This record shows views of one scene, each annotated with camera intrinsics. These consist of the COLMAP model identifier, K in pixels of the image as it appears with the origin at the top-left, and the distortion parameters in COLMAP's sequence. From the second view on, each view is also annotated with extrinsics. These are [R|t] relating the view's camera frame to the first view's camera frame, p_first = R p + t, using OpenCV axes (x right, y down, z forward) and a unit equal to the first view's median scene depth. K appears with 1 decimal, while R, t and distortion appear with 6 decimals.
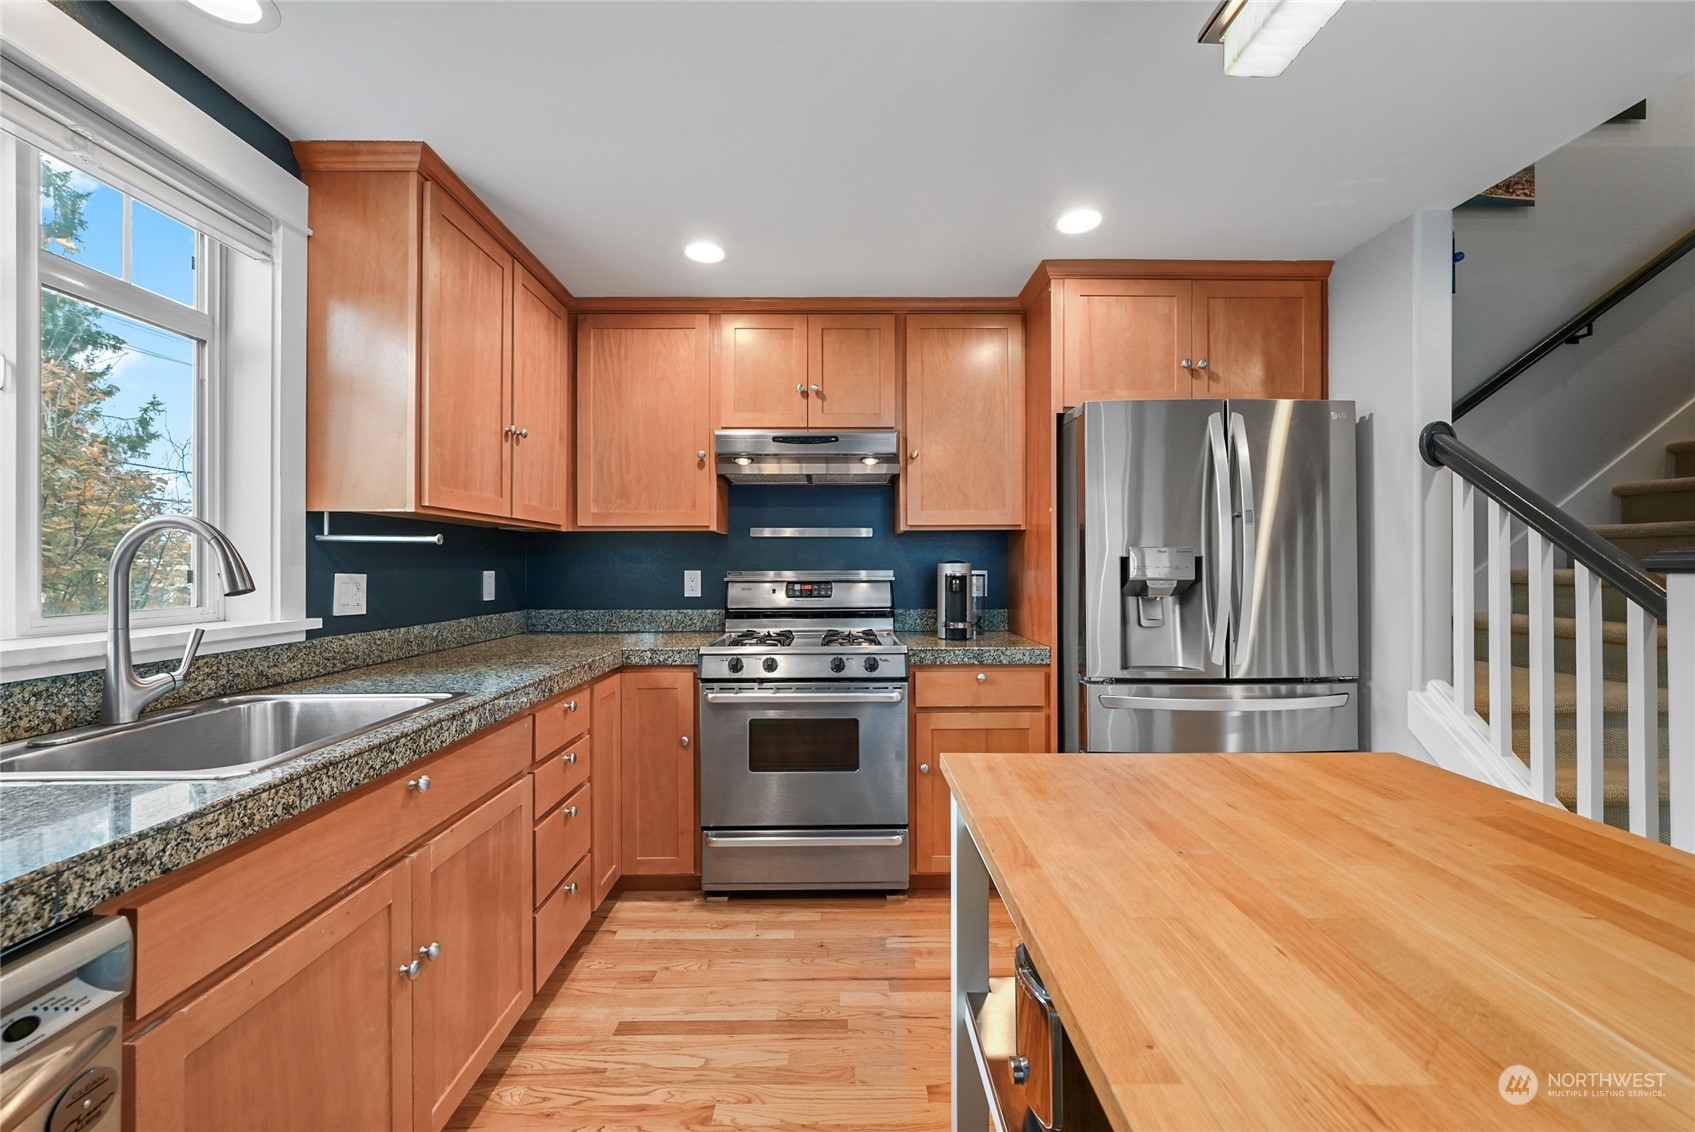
lens RADIAL K [[678.0, 0, 845.6], [0, 678.0, 563.5], [0, 0, 1]] dist [0.000674, 0.000387]
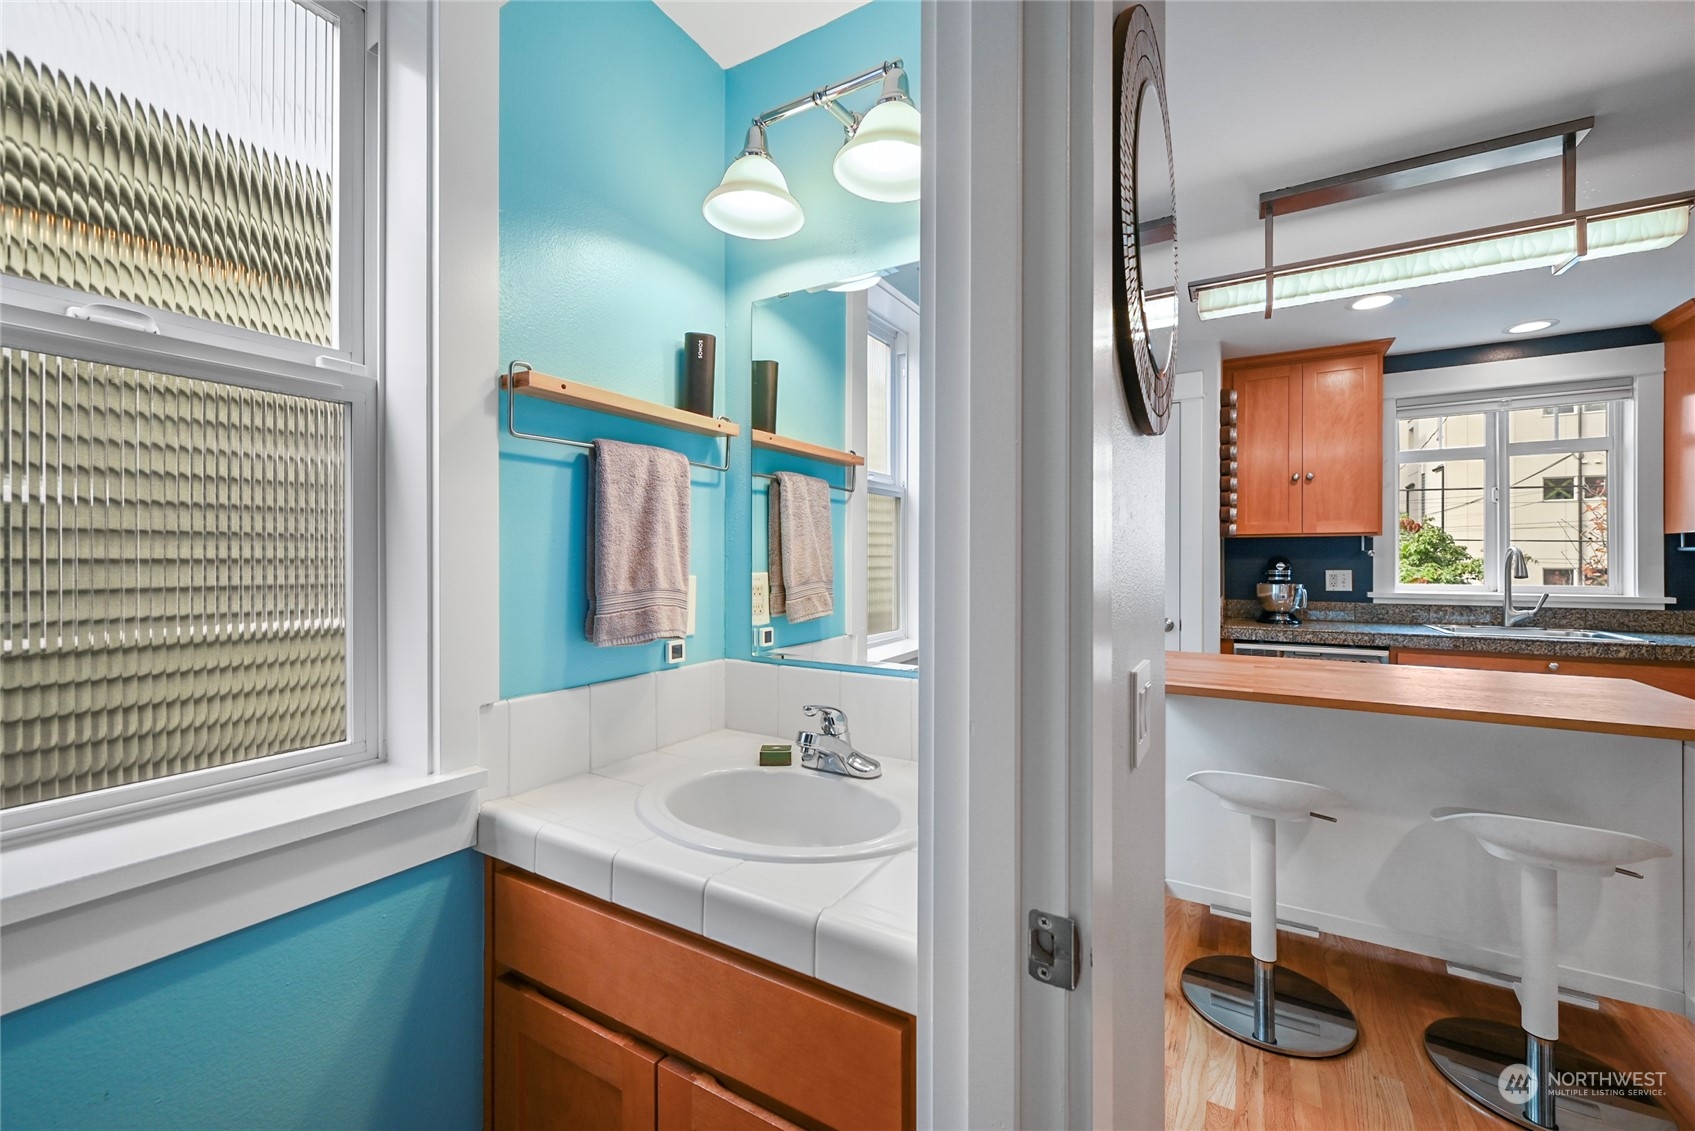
lens RADIAL K [[678.0, 0, 845.6], [0, 678.0, 563.0], [0, 0, 1]] dist [0.000674, 0.000387]
pose [[-0.523481, 0.003184, -0.852031, 1.598746], [0.004111, 0.999991, 0.001211, -0.013648], [0.852027, -0.002869, -0.523489, 0.132585]]
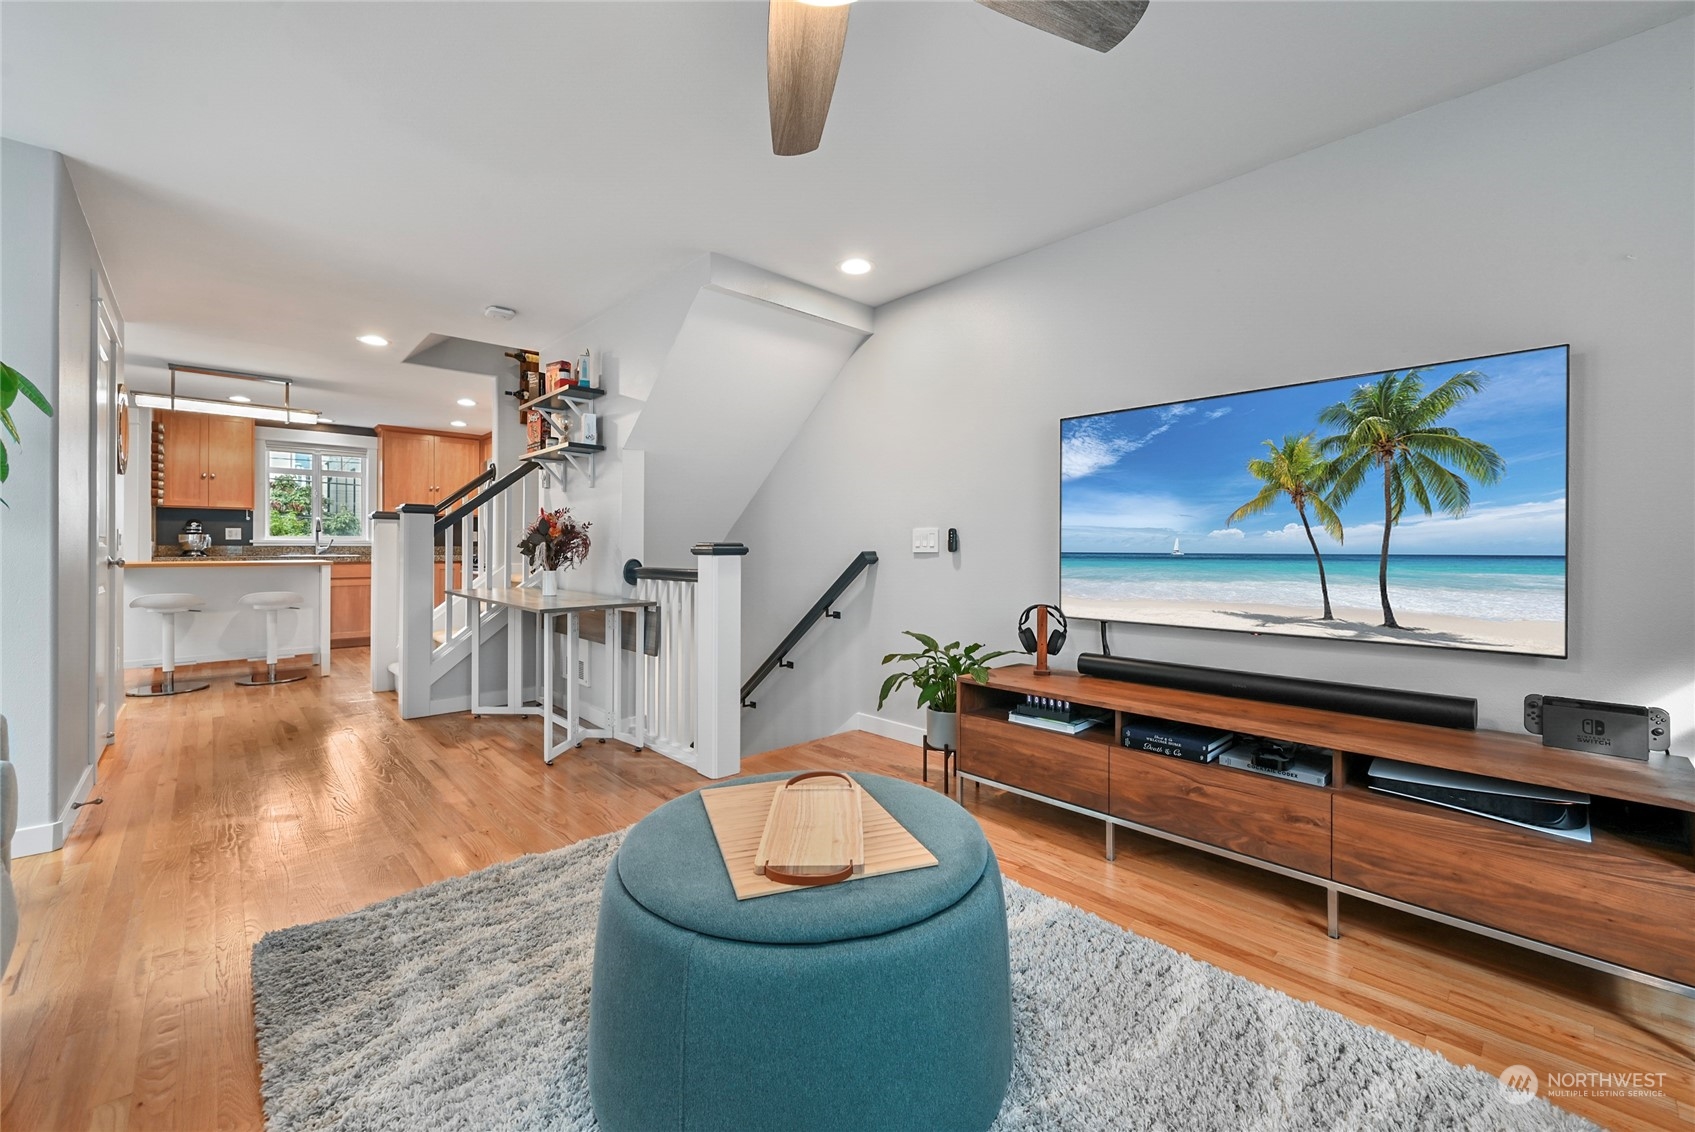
lens RADIAL K [[699.7, 0, 905.7], [0, 699.7, 548.1], [0, 0, 1]] dist [-0.023527, -0.000068]
pose [[0.700486, 0.002770, -0.713661, 4.128613], [0.001501, 0.999985, 0.005355, 0.102788], [0.713665, -0.004822, 0.700471, 0.318090]]
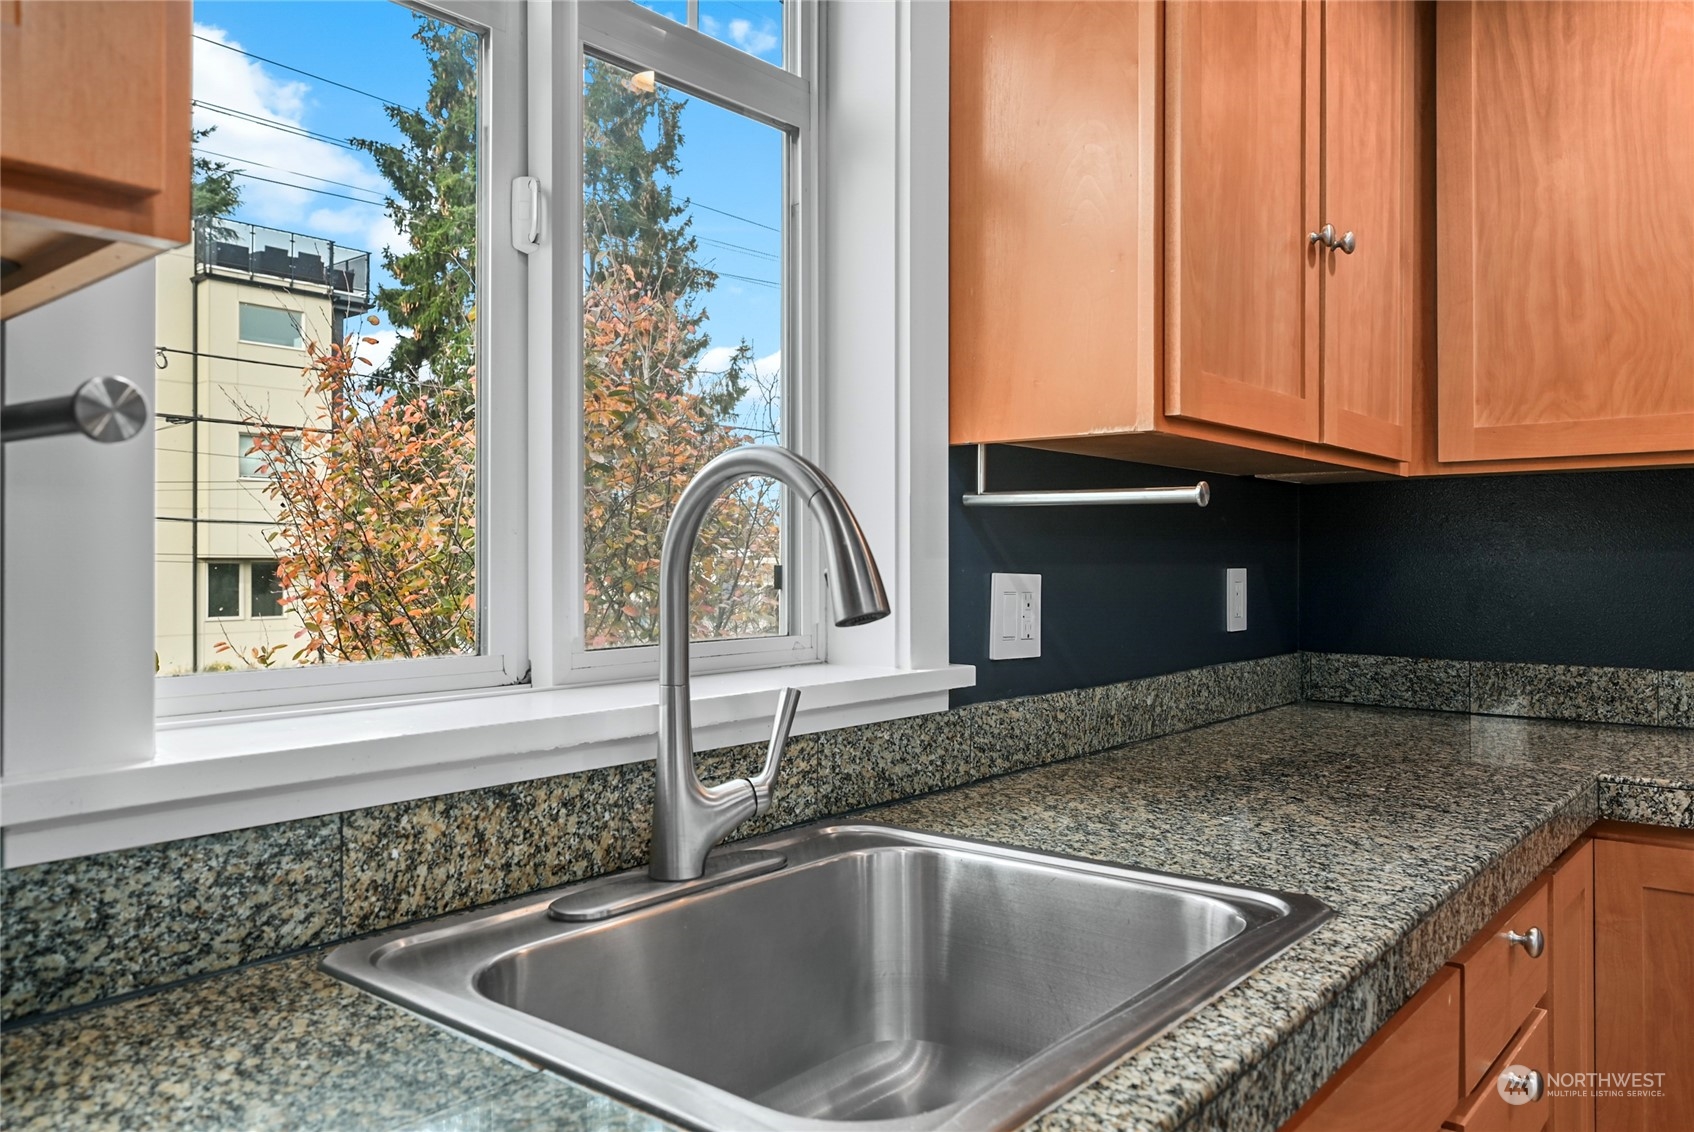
lens RADIAL K [[1211.0, 0, 847.0], [0, 1211.0, 566.0], [0, 0, 1]] dist [-0.000686, -0.001172]
pose [[0.758263, 0.004248, -0.651935, -0.263189], [0.002180, 0.999957, 0.009051, 0.001733], [0.651945, -0.008284, 0.758221, 0.271356]]
